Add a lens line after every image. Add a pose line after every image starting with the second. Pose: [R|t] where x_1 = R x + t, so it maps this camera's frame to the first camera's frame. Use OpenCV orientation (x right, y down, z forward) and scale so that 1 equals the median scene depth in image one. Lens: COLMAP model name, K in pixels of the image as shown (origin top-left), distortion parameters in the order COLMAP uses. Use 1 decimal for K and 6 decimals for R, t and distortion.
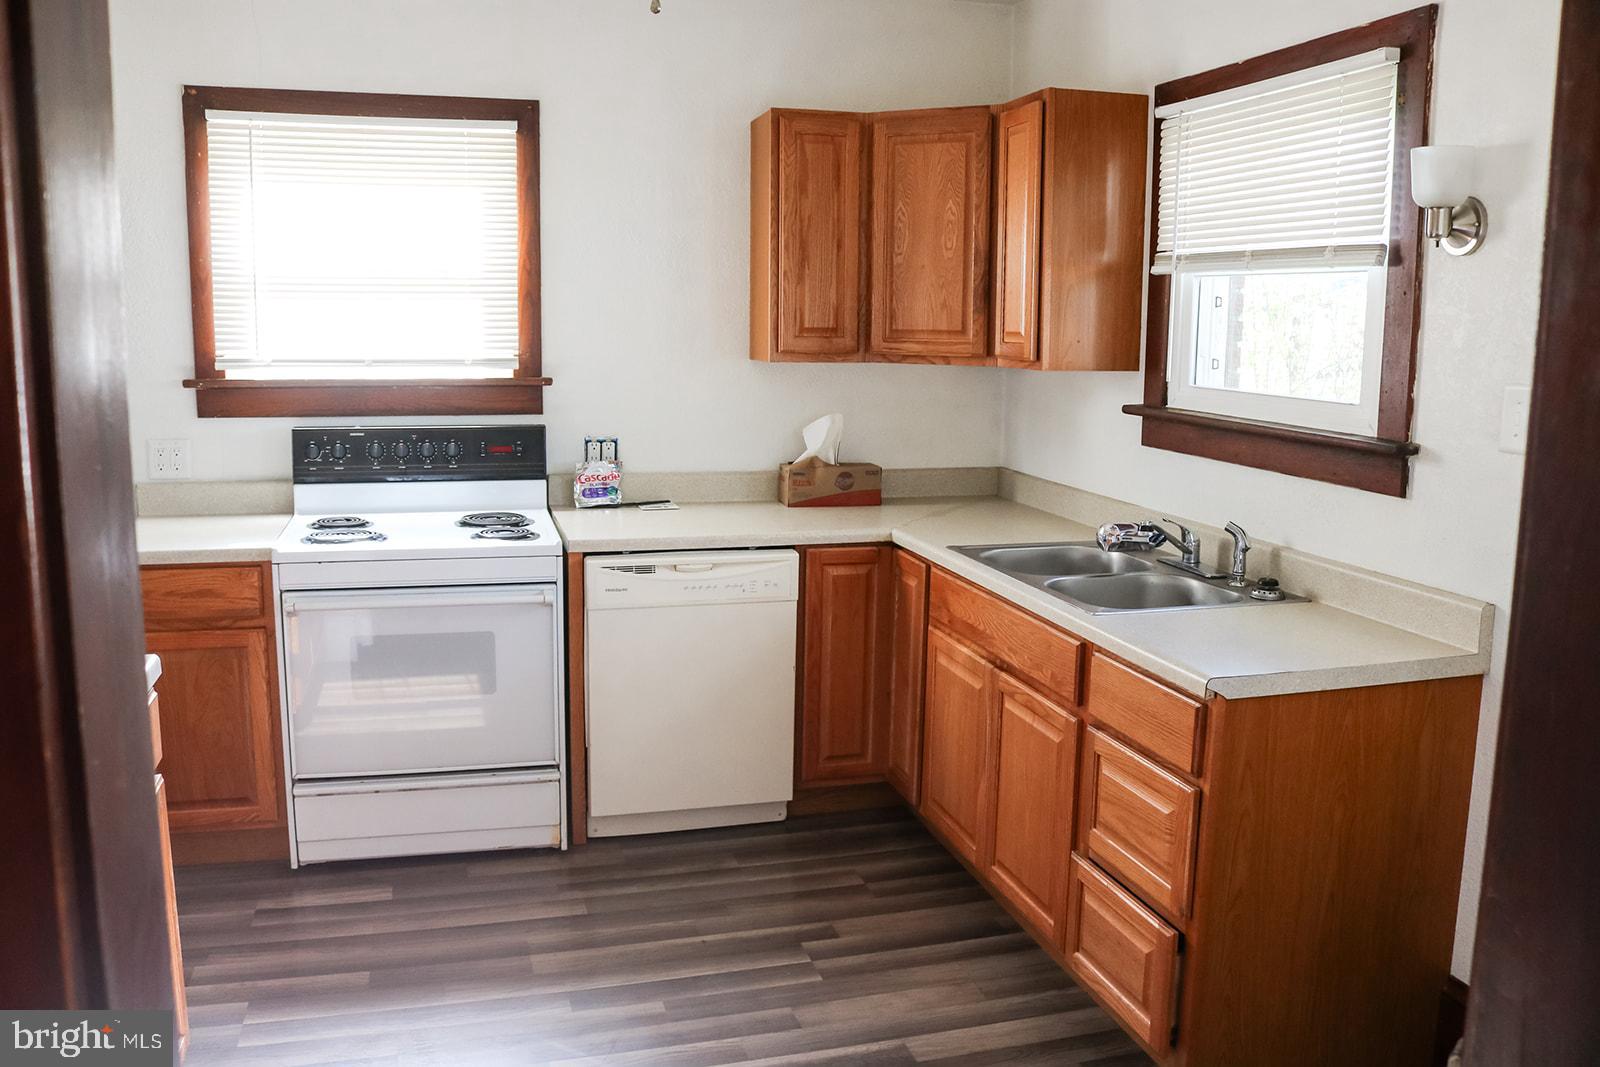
lens RADIAL K [[1330.7, 0, 800.0], [0, 1330.7, 533.5], [0, 0, 1]] dist [-0.136716, 0.109524]
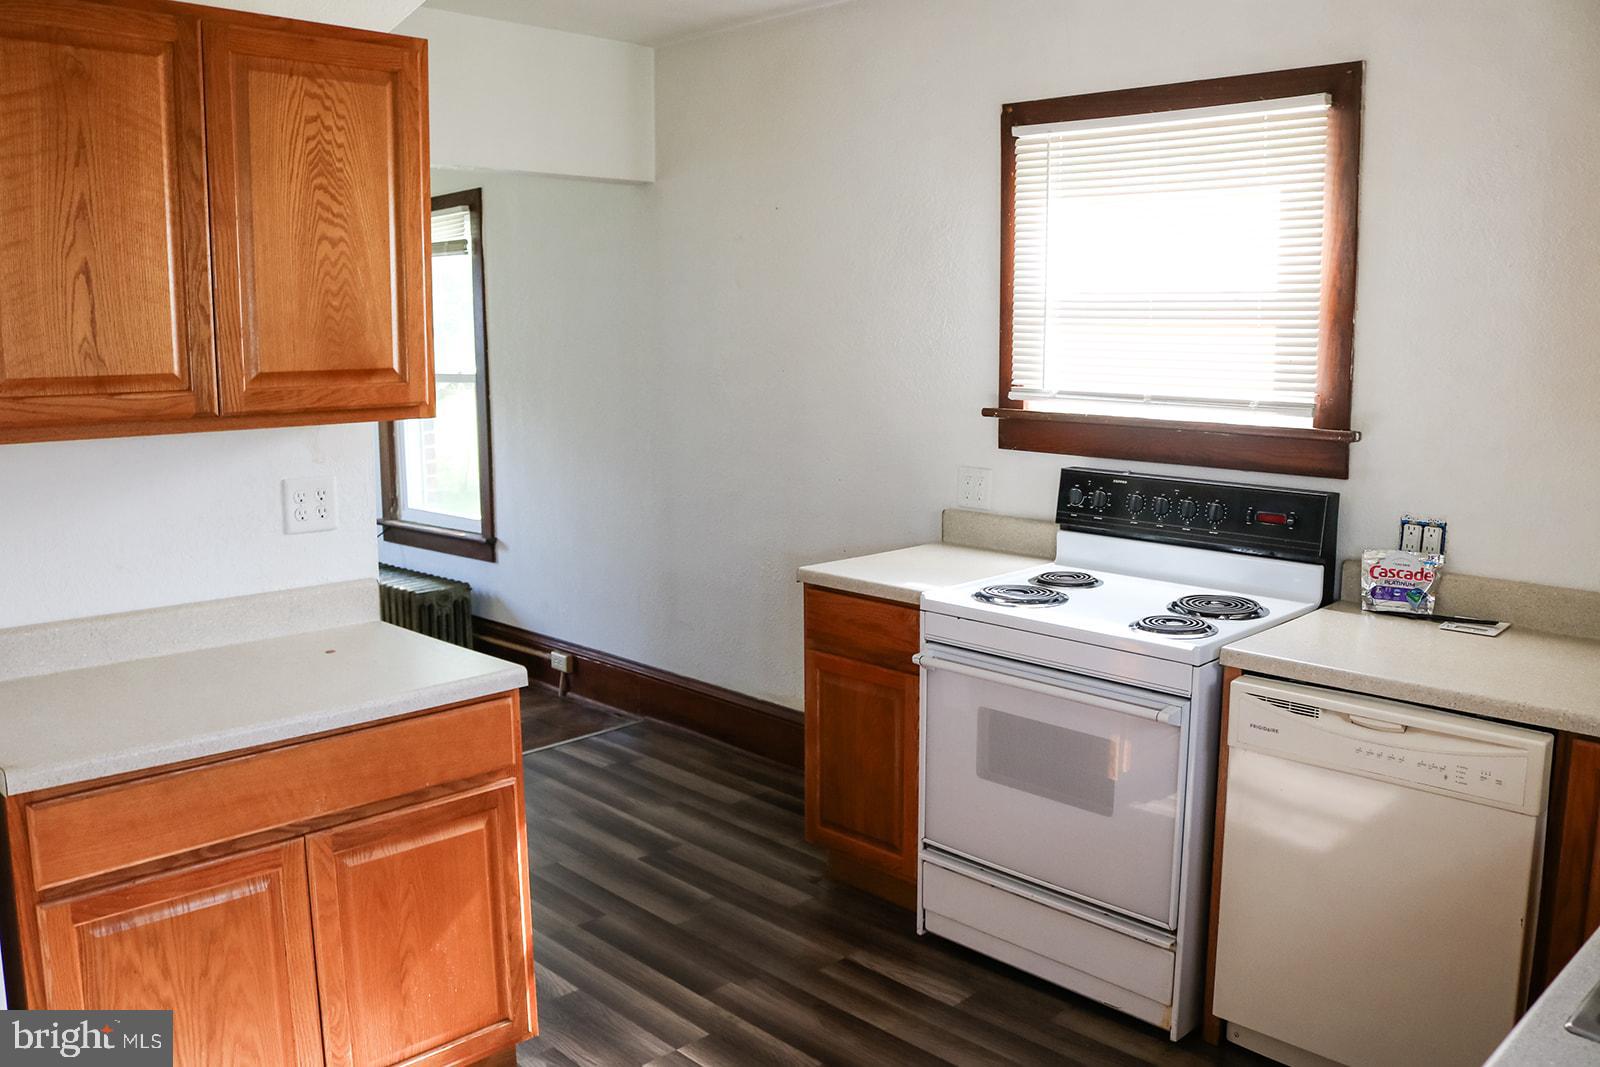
lens RADIAL K [[1330.7, 0, 800.0], [0, 1330.7, 533.5], [0, 0, 1]] dist [-0.136716, 0.109524]
pose [[0.488680, 0.121571, -0.863951, 0.312941], [-0.136557, 0.988697, 0.061883, -0.066223], [0.861710, 0.087737, 0.499758, 0.381031]]
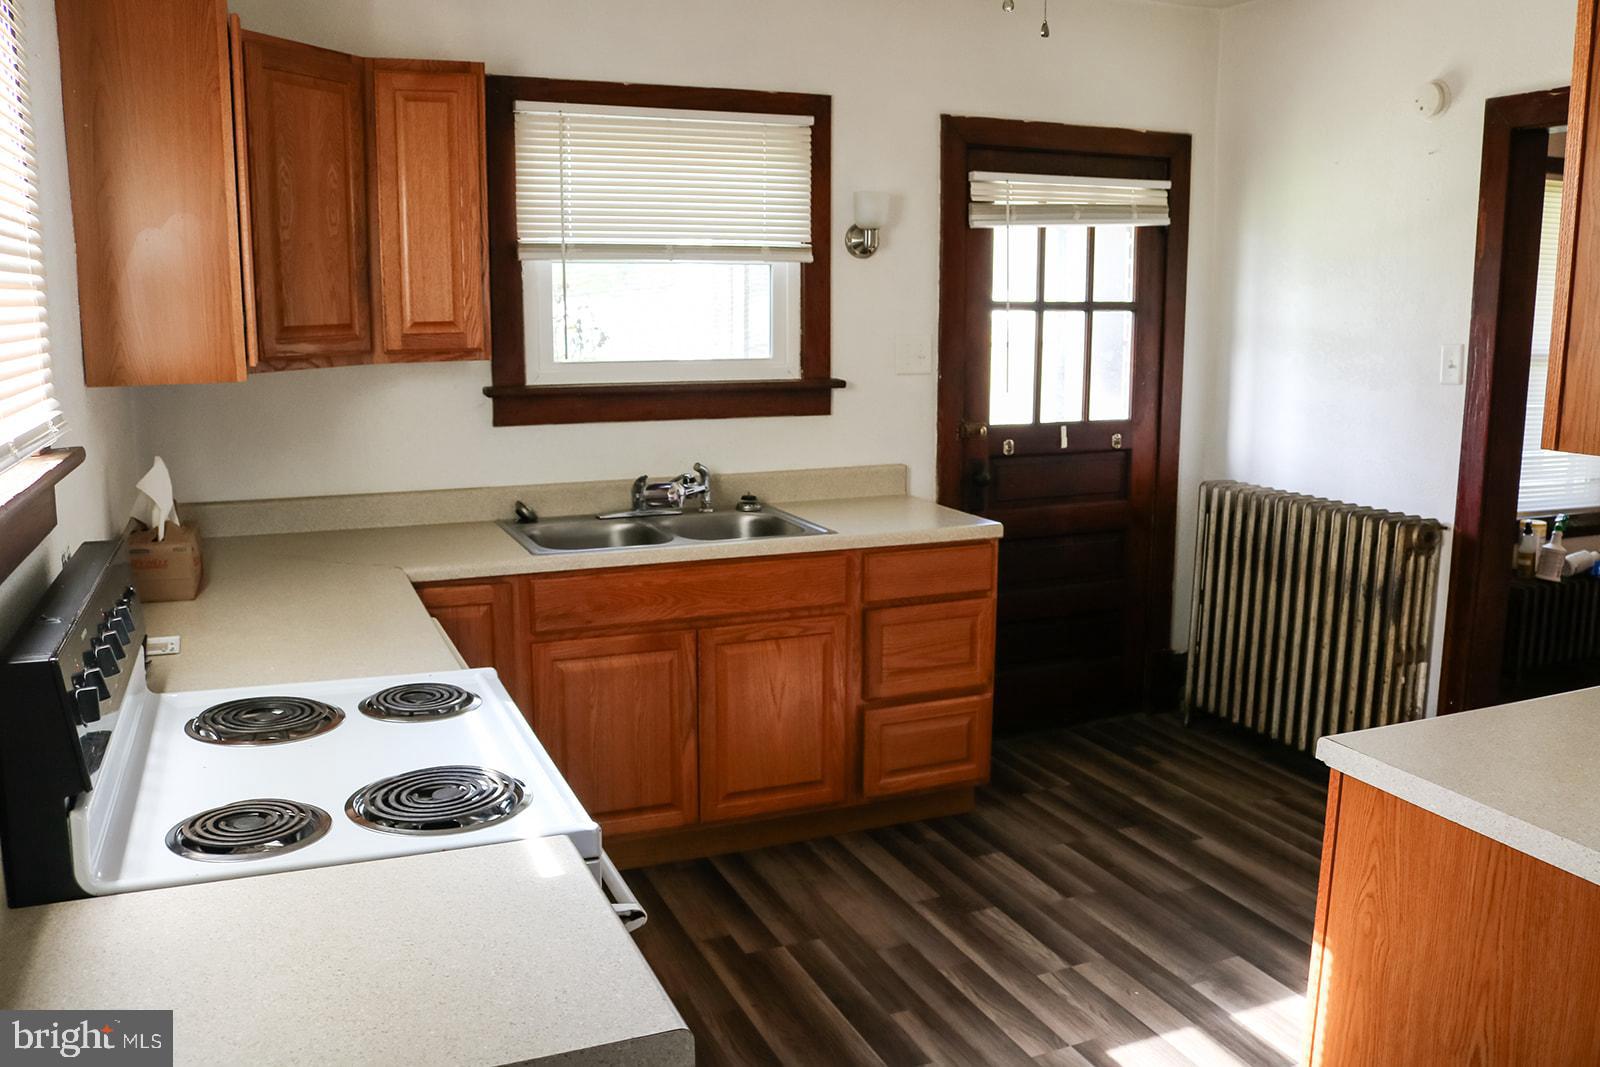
lens RADIAL K [[1330.7, 0, 800.0], [0, 1330.7, 533.5], [0, 0, 1]] dist [-0.136716, 0.109524]
pose [[-0.118956, -0.180385, 0.976376, -1.048042], [0.166740, 0.965764, 0.198739, -0.201663], [-0.978799, 0.186442, -0.084806, 1.159926]]
